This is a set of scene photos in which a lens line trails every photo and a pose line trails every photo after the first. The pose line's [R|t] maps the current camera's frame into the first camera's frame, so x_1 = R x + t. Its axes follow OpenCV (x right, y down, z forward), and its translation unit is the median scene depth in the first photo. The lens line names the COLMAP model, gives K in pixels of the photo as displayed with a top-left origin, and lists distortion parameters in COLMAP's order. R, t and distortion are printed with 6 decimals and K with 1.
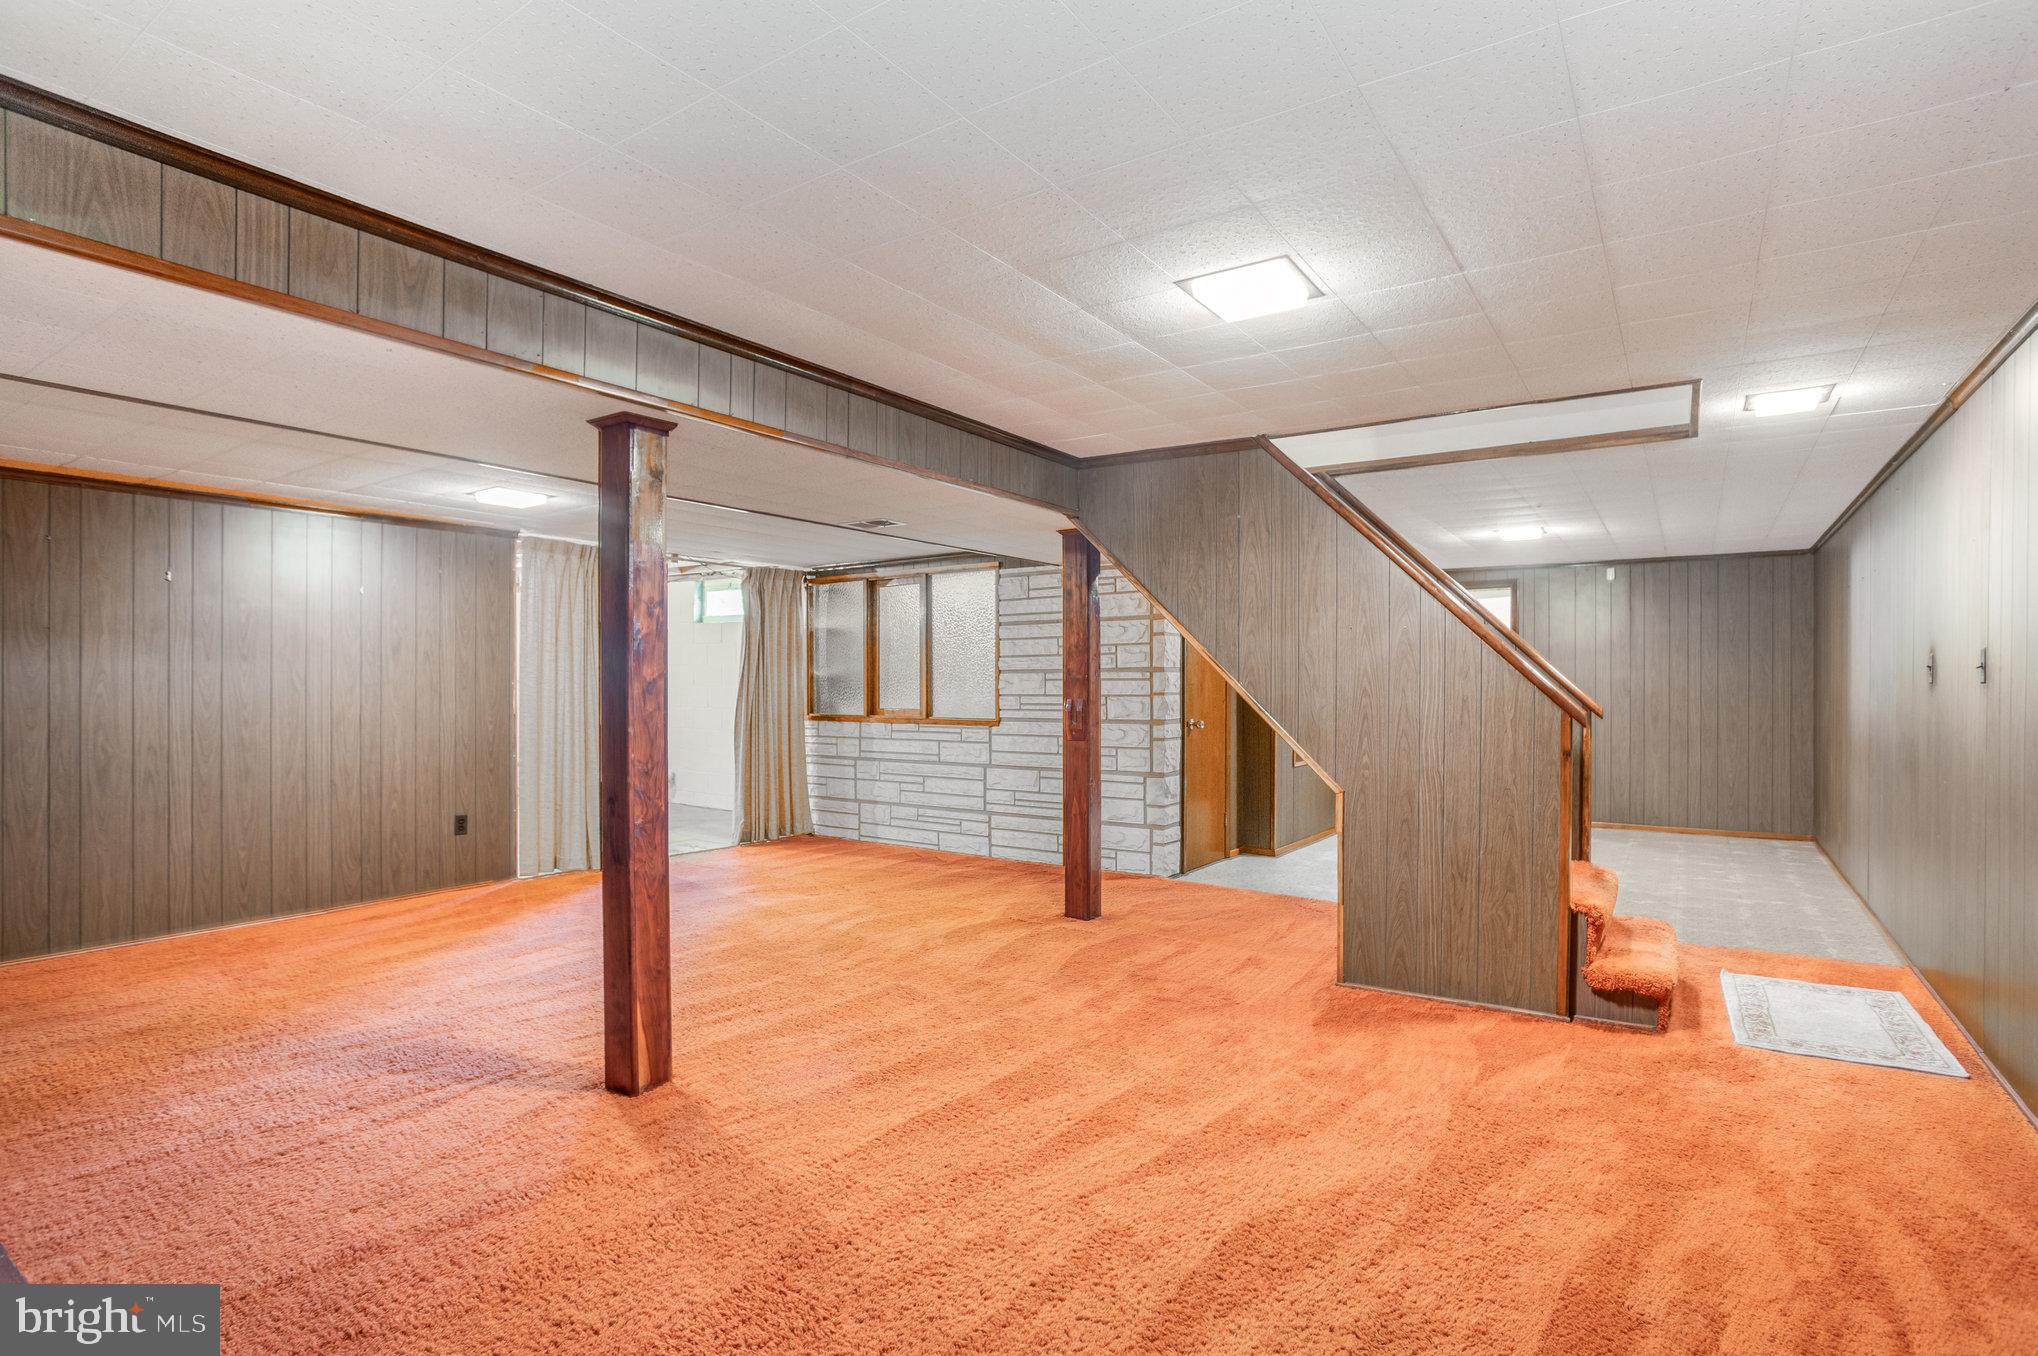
lens RADIAL K [[1001.6, 0, 1018.9], [0, 1001.6, 676.2], [0, 0, 1]] dist [-0.033026, 0.001412]
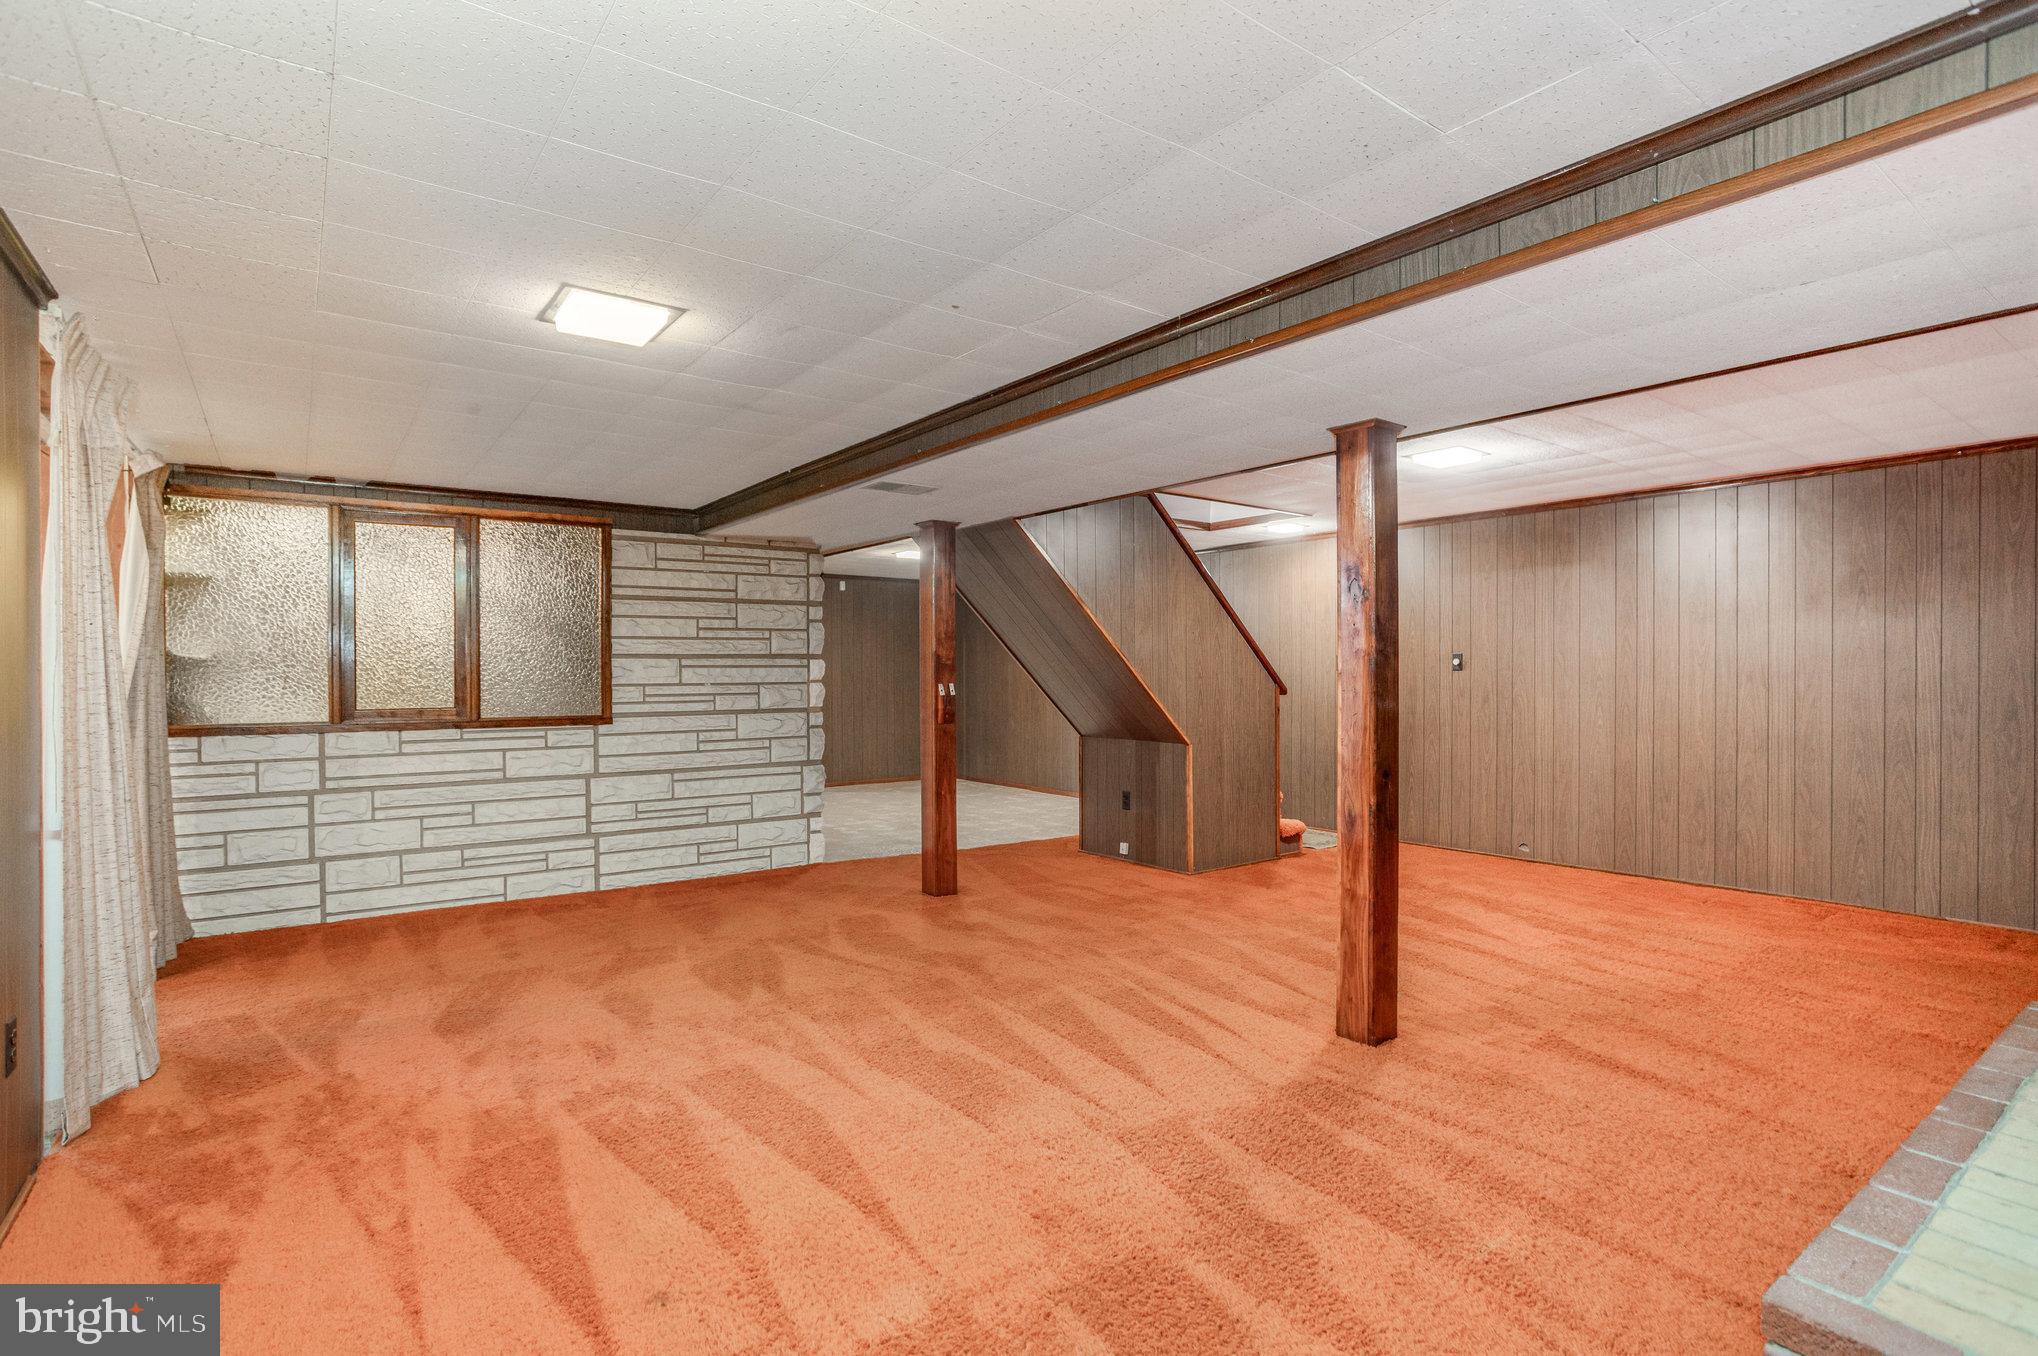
lens RADIAL K [[1001.6, 0, 1018.9], [0, 1001.6, 676.2], [0, 0, 1]] dist [-0.033026, 0.001412]
pose [[0.331872, -0.006013, 0.943305, -0.656495], [-0.006309, 0.999943, 0.008594, 0.002602], [-0.943303, -0.008804, 0.331815, 0.427245]]
